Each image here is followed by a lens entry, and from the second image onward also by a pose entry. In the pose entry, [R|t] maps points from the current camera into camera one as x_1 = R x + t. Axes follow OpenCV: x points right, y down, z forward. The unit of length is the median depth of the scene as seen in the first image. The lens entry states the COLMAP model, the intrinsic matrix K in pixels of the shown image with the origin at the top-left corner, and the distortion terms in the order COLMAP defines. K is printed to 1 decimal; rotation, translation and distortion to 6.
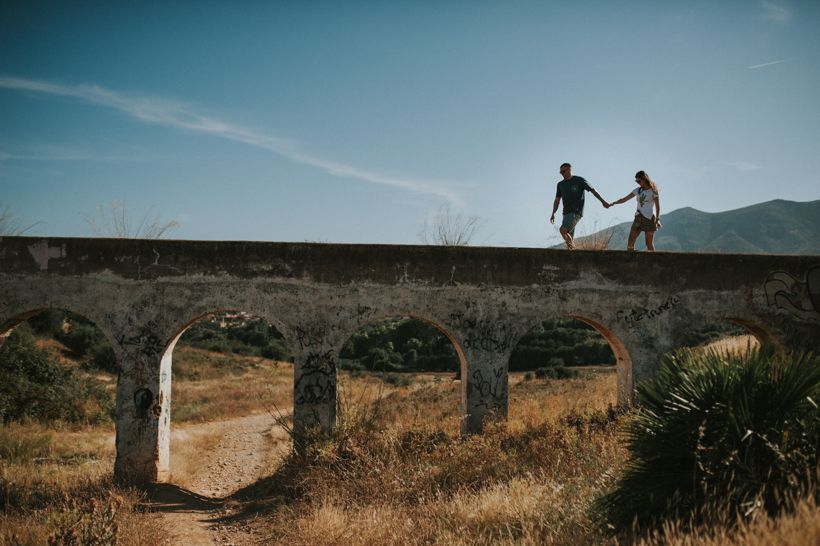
lens RADIAL K [[785.4, 0, 408.0], [0, 785.4, 281.9], [0, 0, 1]] dist [-0.064987, 0.114311]
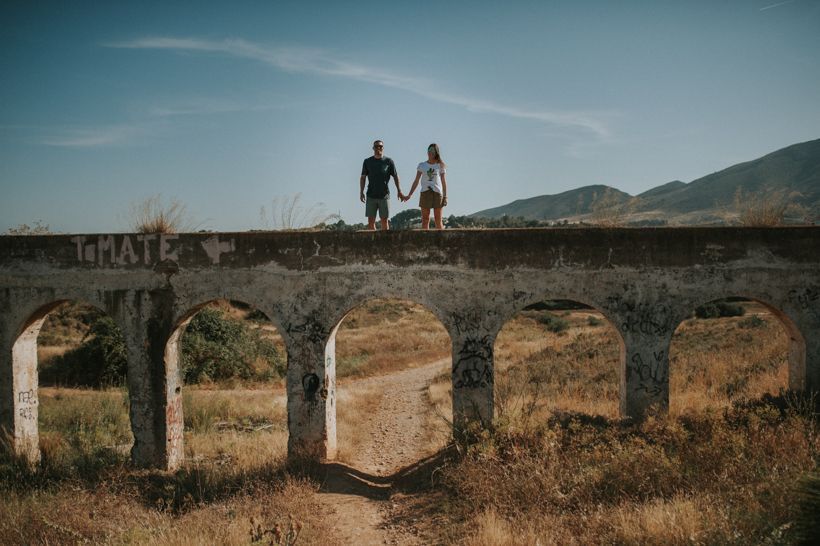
lens RADIAL K [[785.4, 0, 408.0], [0, 785.4, 281.9], [0, 0, 1]] dist [-0.064987, 0.114311]
pose [[0.981435, -0.018000, -0.190951, -0.004251], [0.033504, 0.996369, 0.078276, -0.063851], [0.188848, -0.083221, 0.978474, -0.004191]]
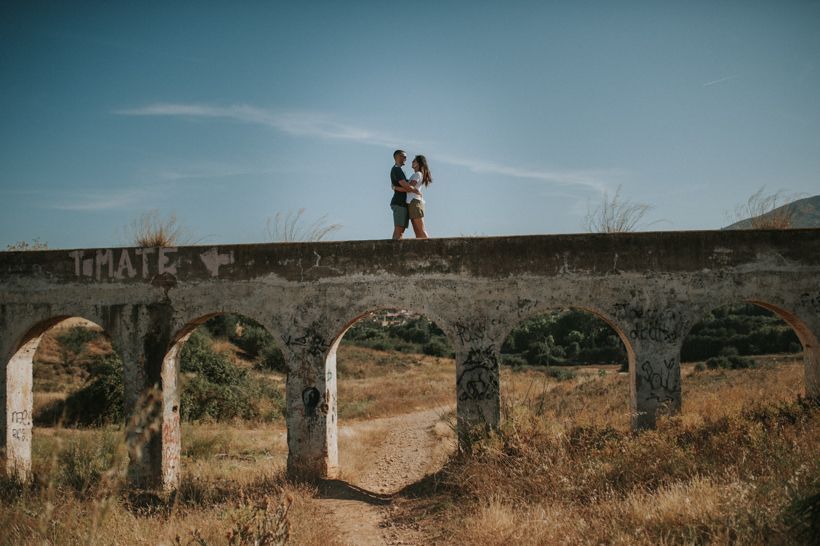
lens RADIAL K [[785.4, 0, 408.0], [0, 785.4, 281.9], [0, 0, 1]] dist [-0.064987, 0.114311]
pose [[0.979128, -0.042181, -0.198819, -0.002408], [0.043383, 0.999057, 0.001691, 0.001640], [0.198561, -0.010282, 0.980035, 0.014755]]
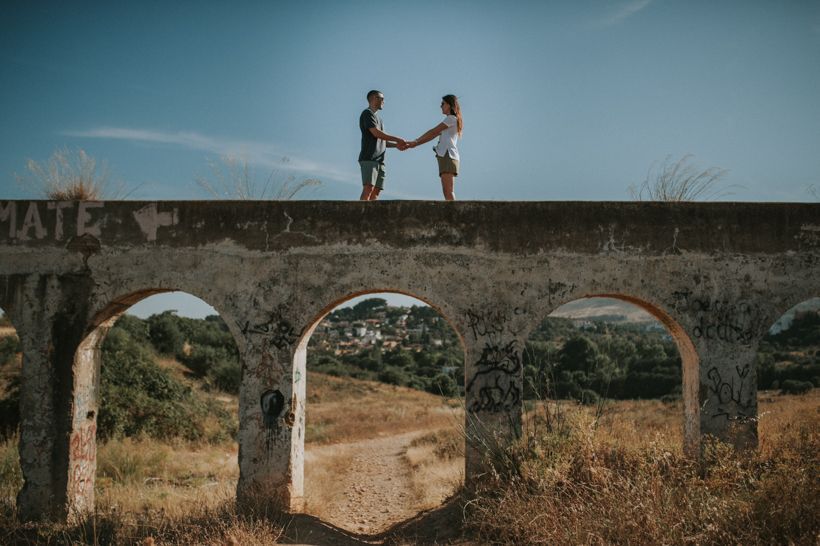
lens RADIAL K [[785.4, 0, 408.0], [0, 785.4, 281.9], [0, 0, 1]] dist [-0.064987, 0.114311]
pose [[0.989980, -0.013285, -0.140581, -0.091789], [0.008308, 0.999320, -0.035928, 0.056432], [0.140963, 0.034400, 0.989417, 0.236824]]
